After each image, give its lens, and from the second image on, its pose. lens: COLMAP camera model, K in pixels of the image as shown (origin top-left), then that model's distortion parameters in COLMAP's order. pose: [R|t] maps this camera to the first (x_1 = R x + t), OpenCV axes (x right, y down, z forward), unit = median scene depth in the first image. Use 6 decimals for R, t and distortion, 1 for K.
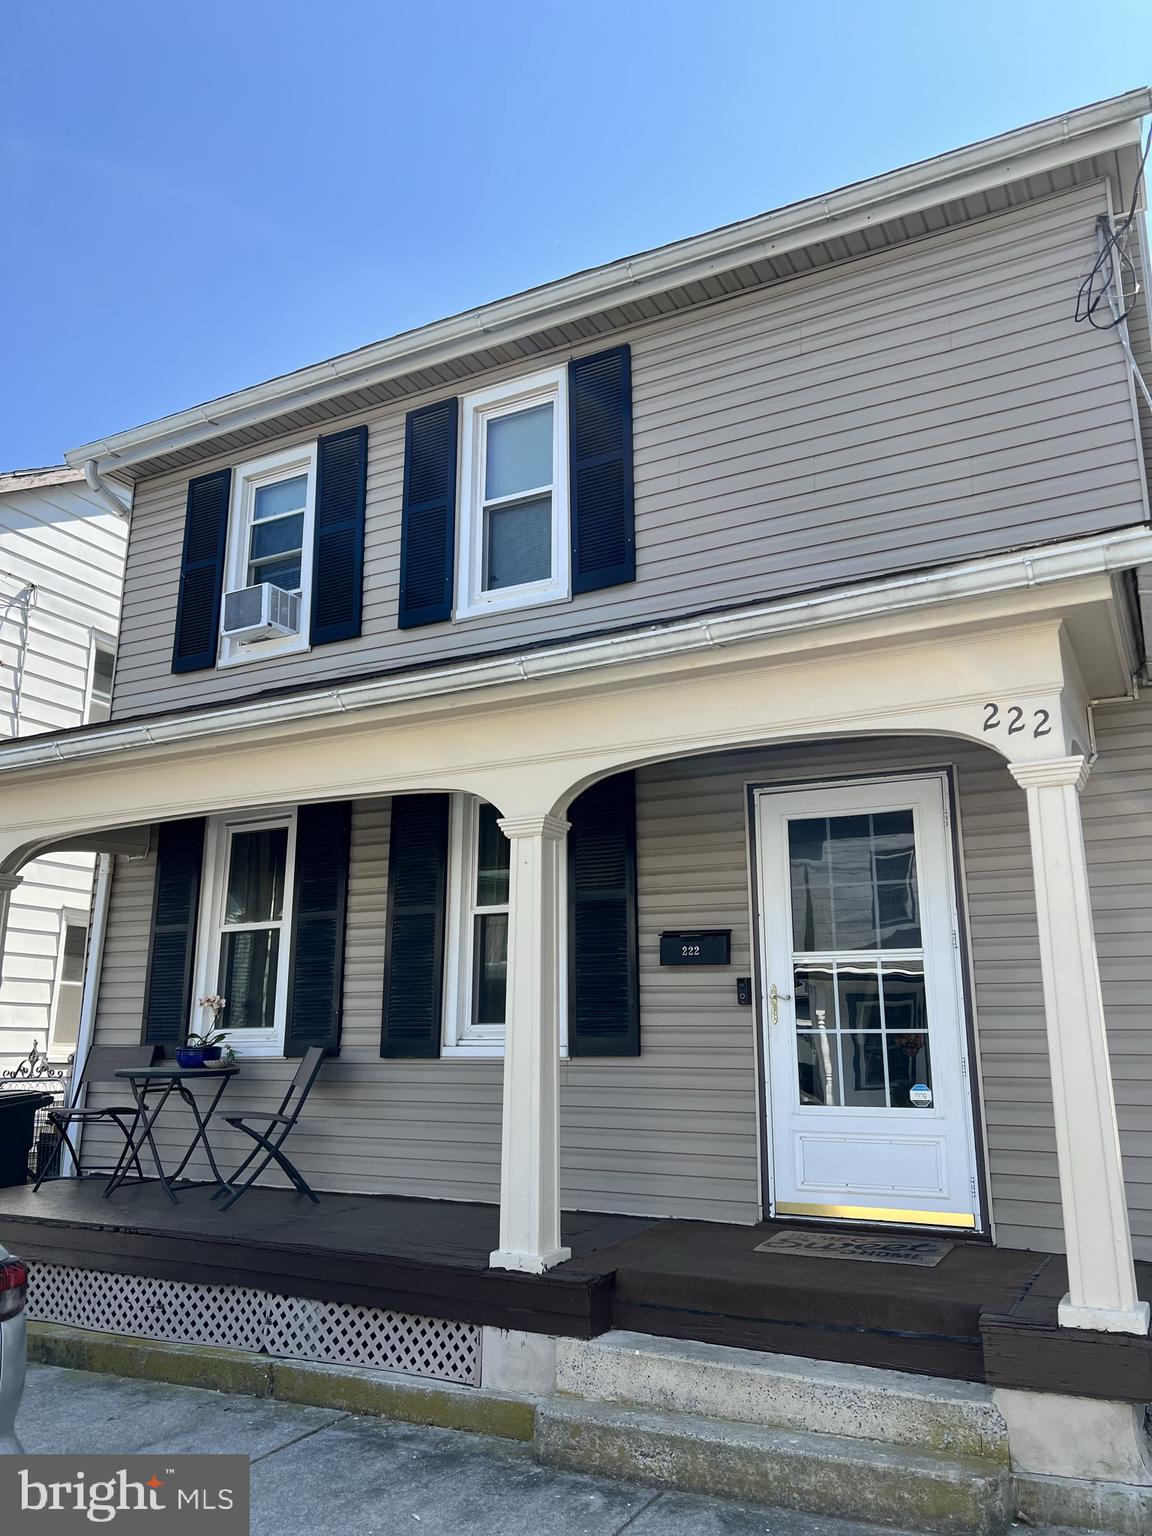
lens RADIAL K [[1142.6, 0, 561.5], [0, 1142.6, 771.8], [0, 0, 1]] dist [0.065894, -0.087516]
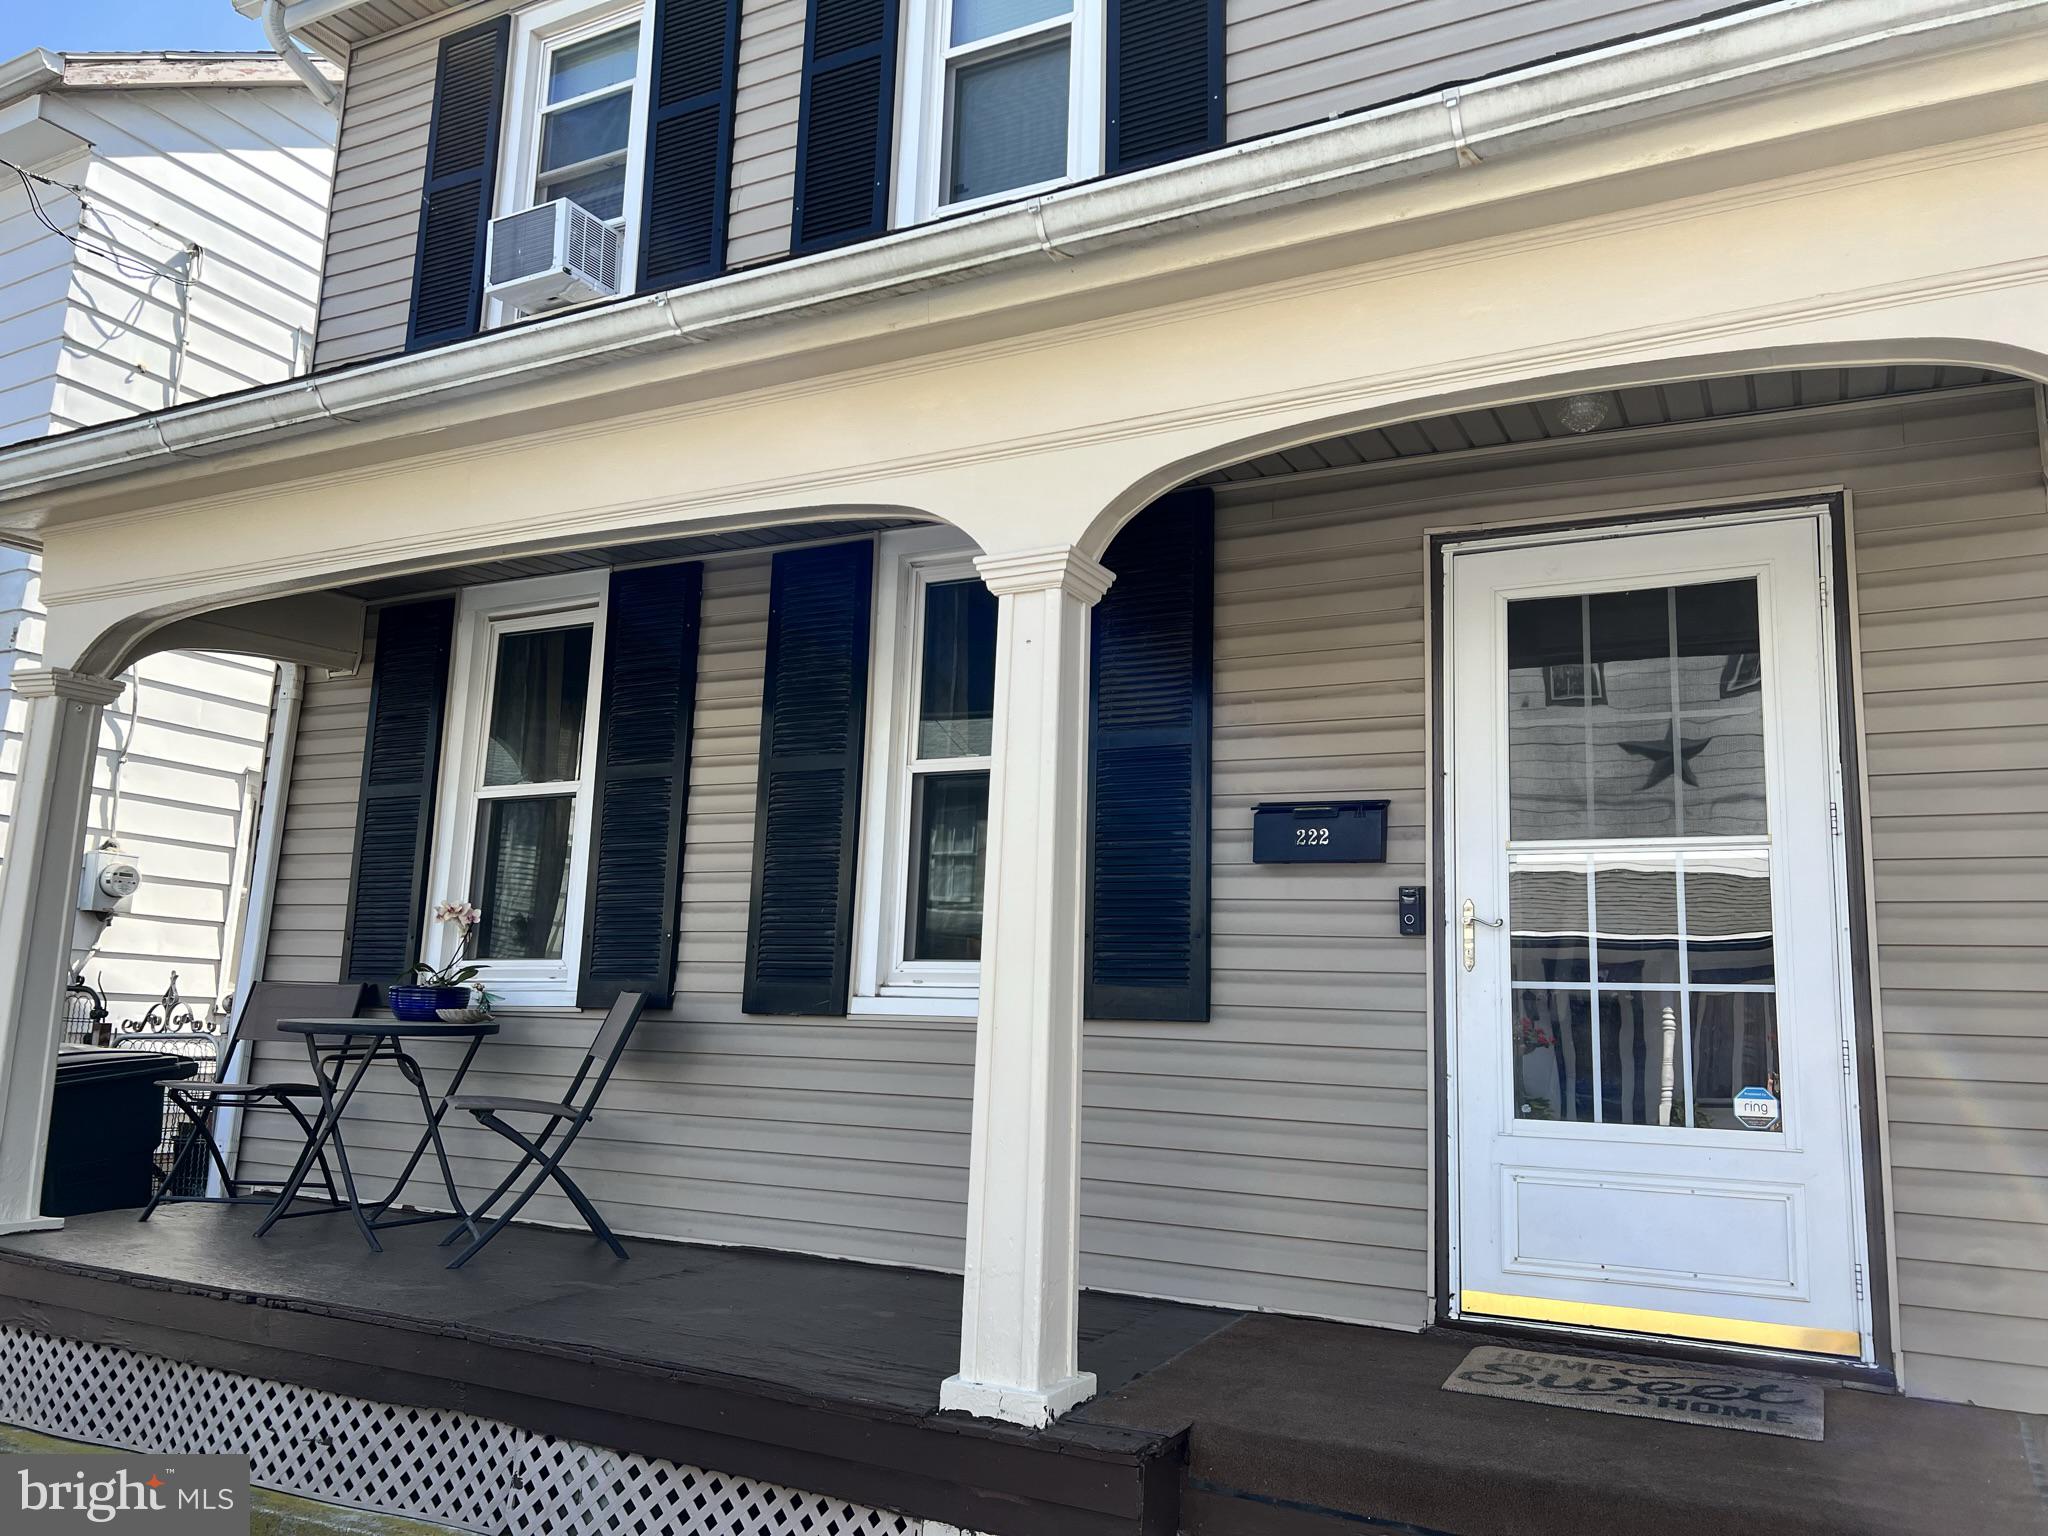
lens RADIAL K [[1551.5, 0, 1021.2], [0, 1551.5, 777.7], [0, 0, 1]] dist [0.067280, -0.086210]
pose [[0.999353, 0.034555, 0.009995, -0.034719], [-0.035192, 0.996722, 0.072852, 0.079922], [-0.007445, -0.073156, 0.997293, 0.265207]]
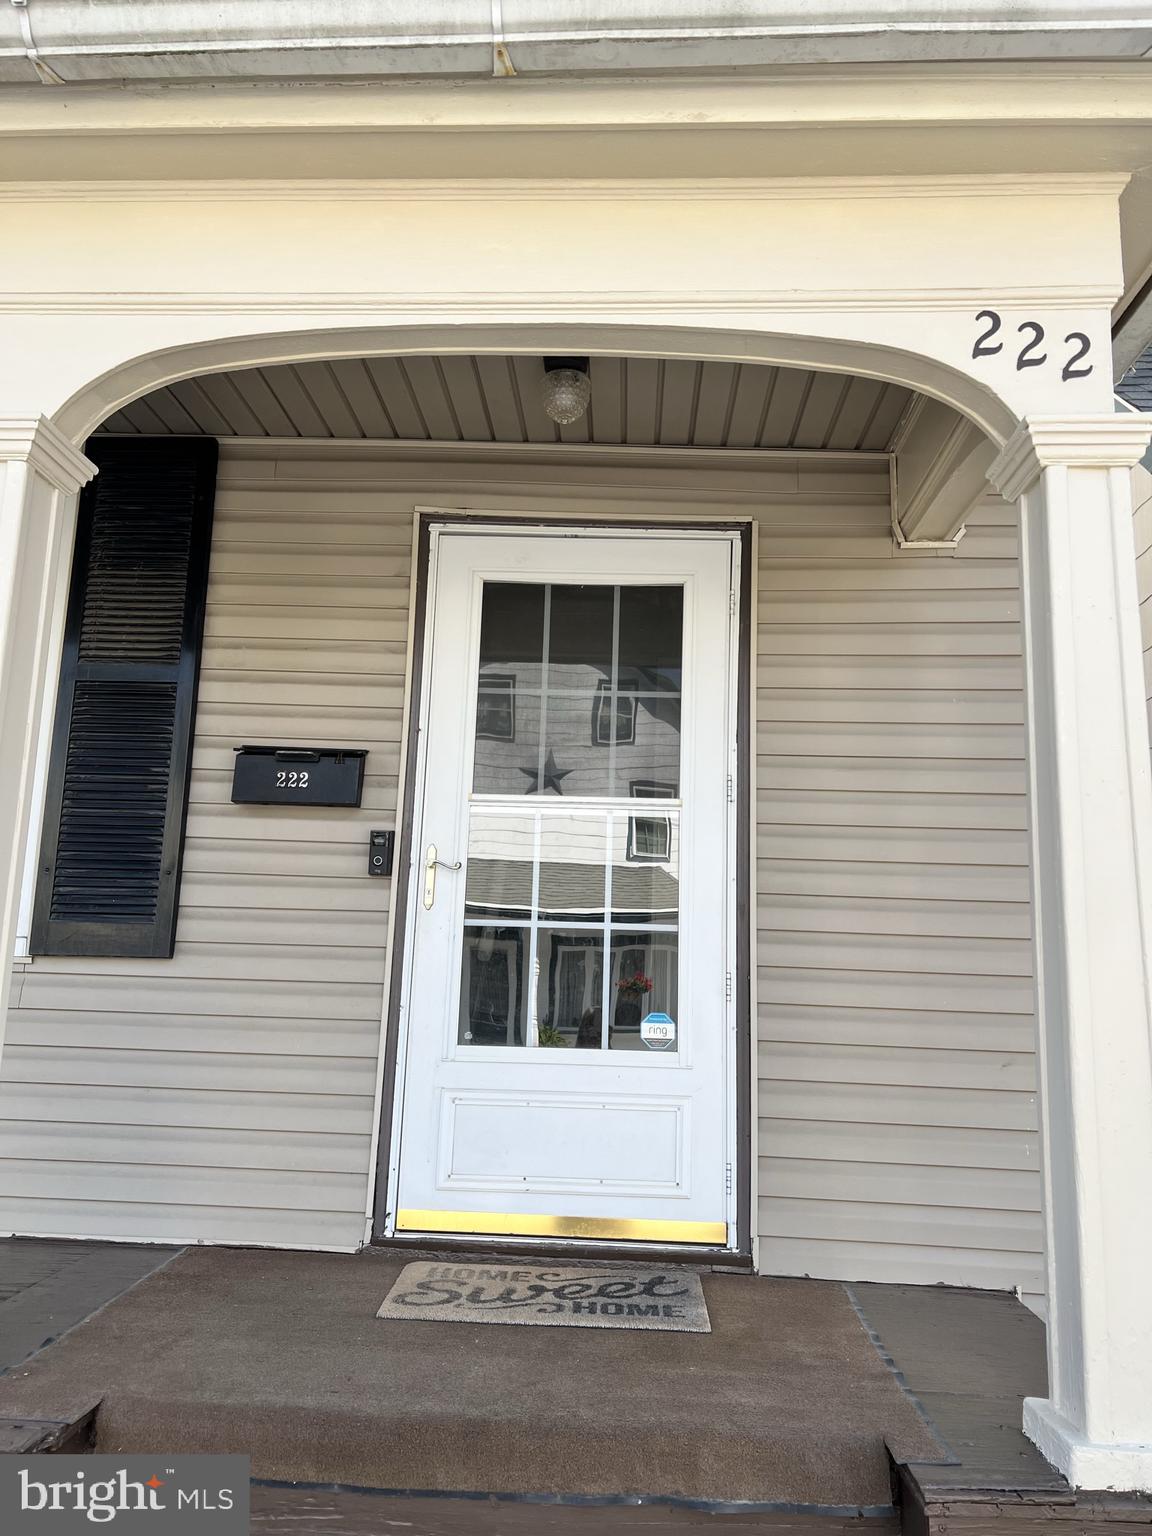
lens RADIAL K [[1174.0, 0, 581.6], [0, 1174.0, 775.6], [0, 0, 1]] dist [0.075137, -0.081140]
pose [[0.900633, 0.108510, 0.420816, -0.004683], [-0.131803, 0.990920, 0.026570, 0.120873], [-0.414112, -0.079395, 0.906757, 0.411594]]
